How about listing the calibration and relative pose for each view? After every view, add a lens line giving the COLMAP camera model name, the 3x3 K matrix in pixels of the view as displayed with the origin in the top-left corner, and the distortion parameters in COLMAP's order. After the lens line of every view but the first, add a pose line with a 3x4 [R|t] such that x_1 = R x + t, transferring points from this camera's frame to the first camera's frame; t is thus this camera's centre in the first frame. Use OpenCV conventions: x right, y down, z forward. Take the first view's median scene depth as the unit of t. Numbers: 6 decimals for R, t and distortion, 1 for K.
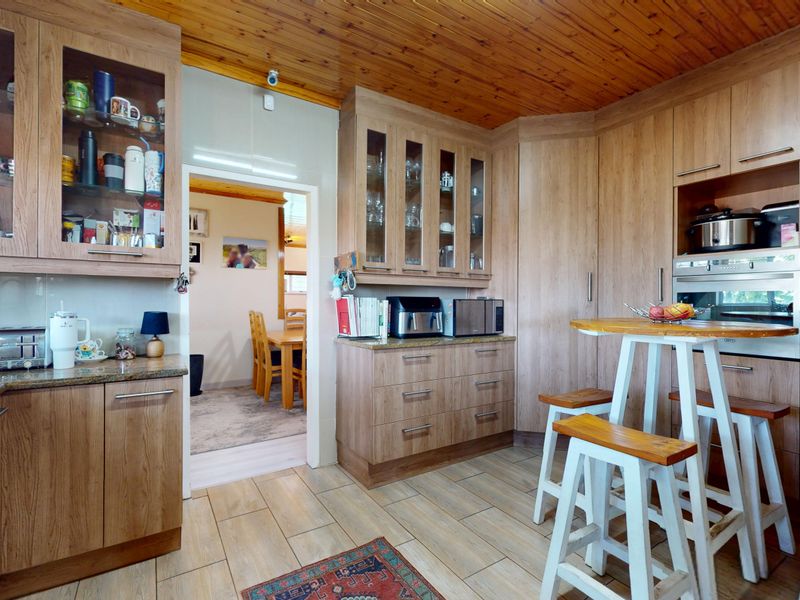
lens RADIAL K [[391.7, 0, 399.4], [0, 391.7, 302.2], [0, 0, 1]] dist [-0.000225, 0.000517]
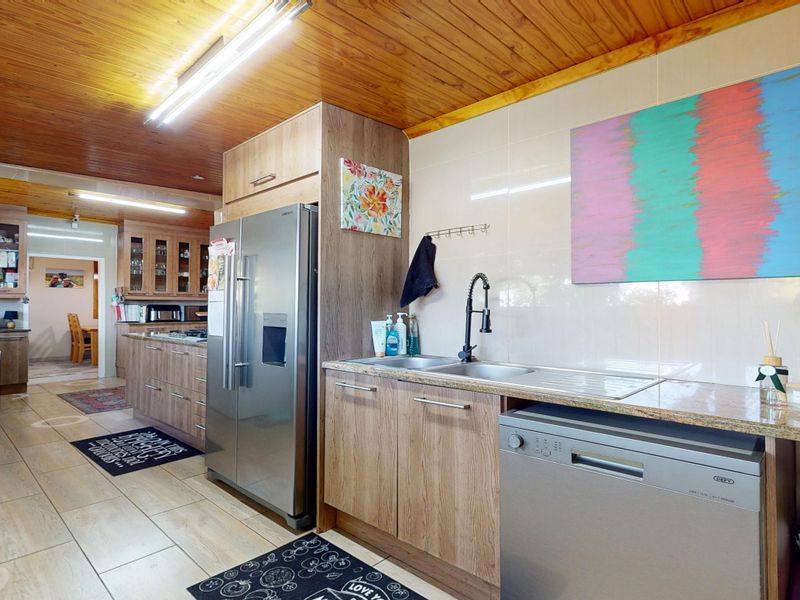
lens RADIAL K [[297.7, 0, 400.2], [0, 297.7, 303.5], [0, 0, 1]] dist [-0.000072, -0.000064]
pose [[0.898011, -0.001882, 0.439970, 0.561329], [0.009225, 0.999852, -0.014551, 0.018853], [-0.439877, 0.017125, 0.897895, -1.294046]]
